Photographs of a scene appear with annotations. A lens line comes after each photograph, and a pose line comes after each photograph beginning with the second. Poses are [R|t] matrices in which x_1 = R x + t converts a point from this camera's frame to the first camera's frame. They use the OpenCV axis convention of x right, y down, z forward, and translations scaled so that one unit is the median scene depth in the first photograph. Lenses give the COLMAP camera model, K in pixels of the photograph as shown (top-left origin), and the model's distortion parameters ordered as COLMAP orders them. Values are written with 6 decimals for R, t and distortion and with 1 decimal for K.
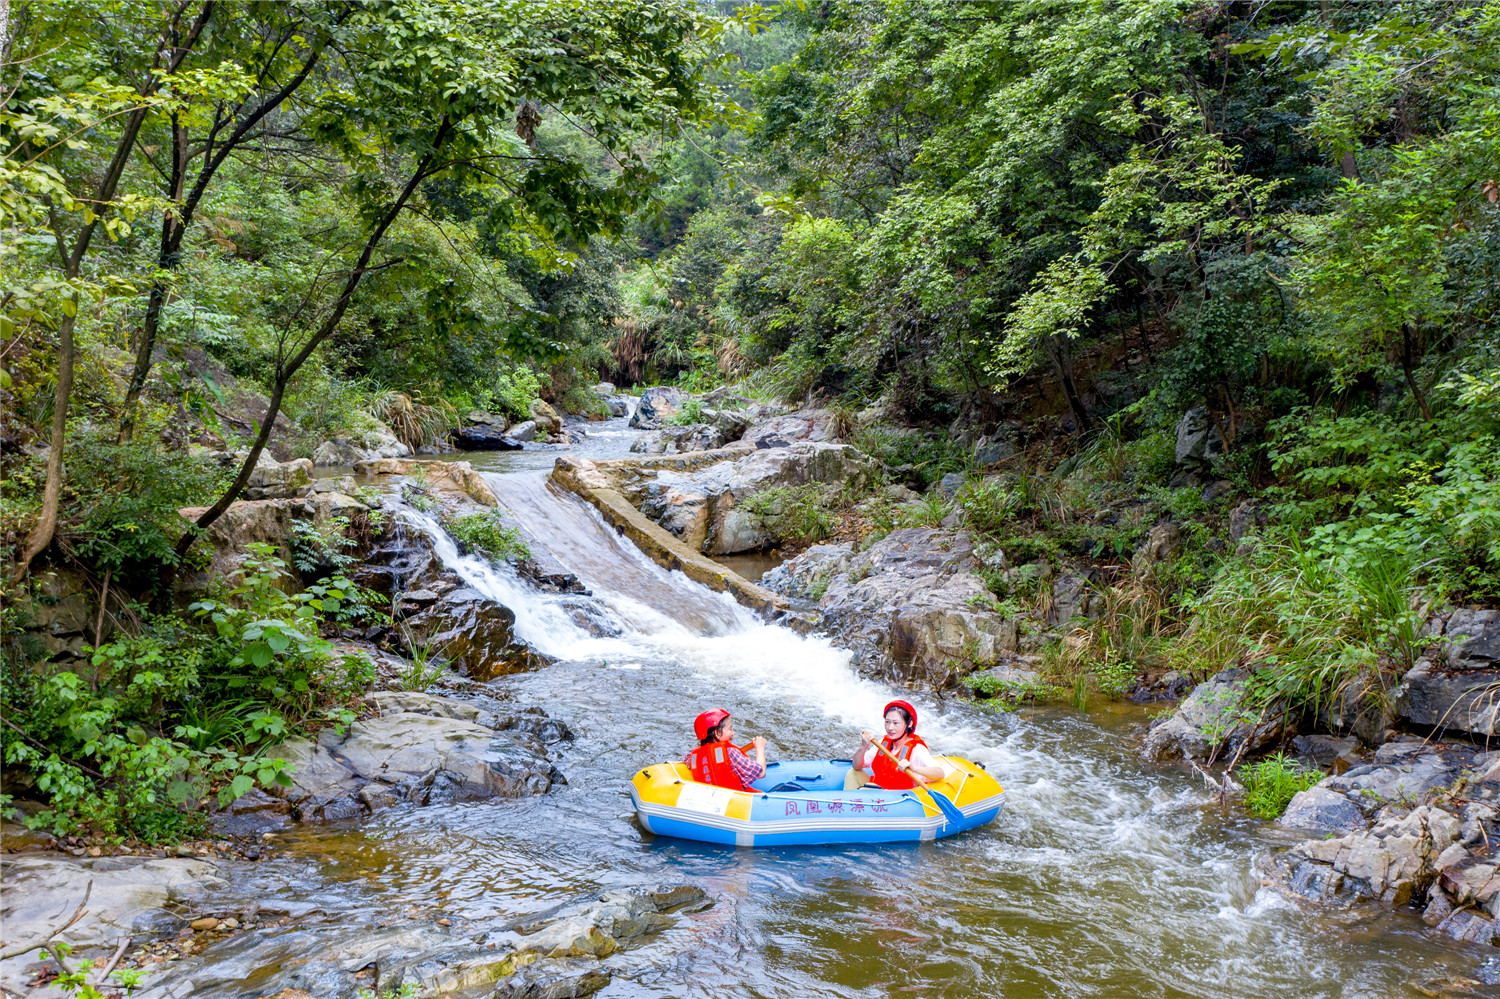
lens RADIAL K [[1153.2, 0, 806.6], [0, 1153.2, 500.3], [0, 0, 1]] dist [-0.001295, 0.004416]
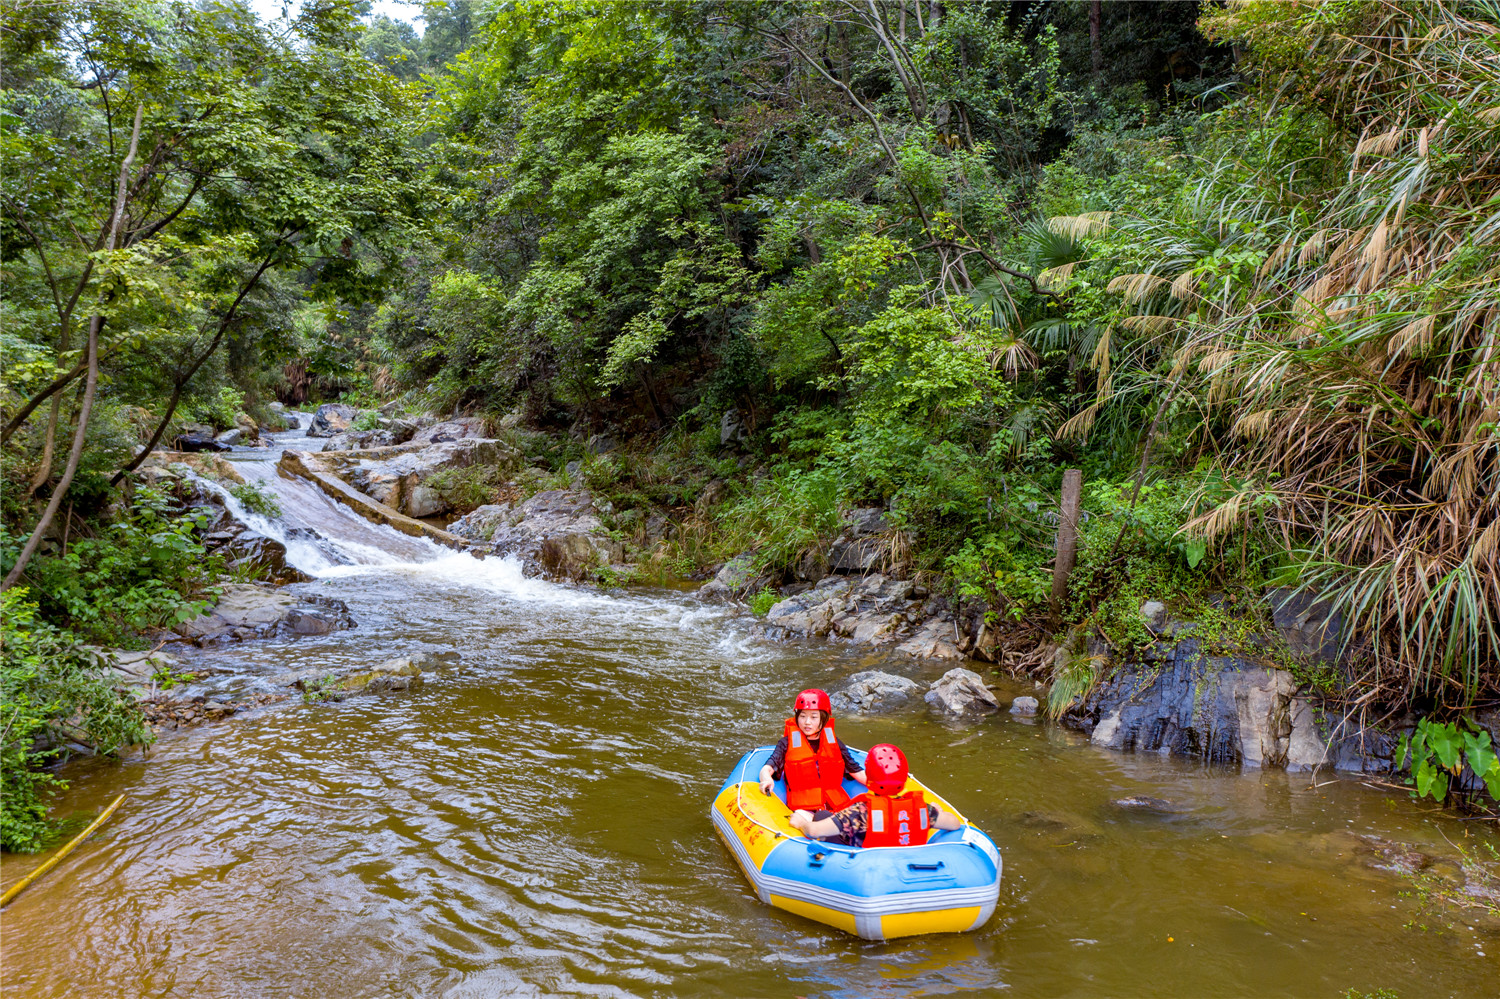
lens RADIAL K [[1153.2, 0, 806.6], [0, 1153.2, 500.3], [0, 0, 1]] dist [-0.001295, 0.004416]
pose [[0.942469, -0.038268, 0.332096, -0.096742], [0.047035, 0.998724, -0.018399, 0.083934], [-0.330968, 0.032961, 0.943066, -0.542194]]
